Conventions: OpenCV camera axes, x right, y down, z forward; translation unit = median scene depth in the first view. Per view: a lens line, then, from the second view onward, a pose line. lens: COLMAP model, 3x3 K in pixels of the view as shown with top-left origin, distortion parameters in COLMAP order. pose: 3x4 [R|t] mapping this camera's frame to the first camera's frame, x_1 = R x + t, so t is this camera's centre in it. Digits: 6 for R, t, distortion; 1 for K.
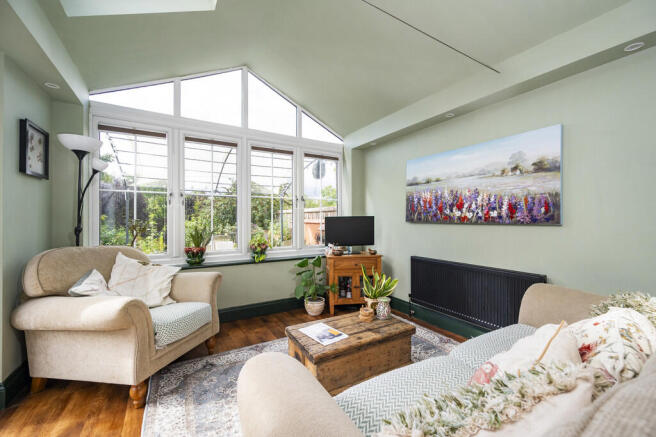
lens RADIAL K [[267.0, 0, 327.2], [0, 267.0, 219.1], [0, 0, 1]] dist [-0.000159, -0.000017]
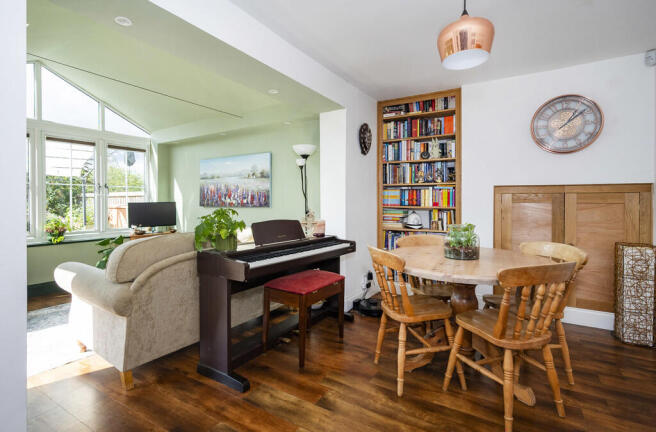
lens RADIAL K [[307.2, 0, 323.6], [0, 307.2, 200.8], [0, 0, 1]] dist [0.005978, 0.000074]
pose [[0.885587, -0.004370, 0.464452, 0.138320], [0.004892, 0.999988, 0.000083, -0.014724], [-0.464447, 0.002199, 0.885598, -0.672345]]
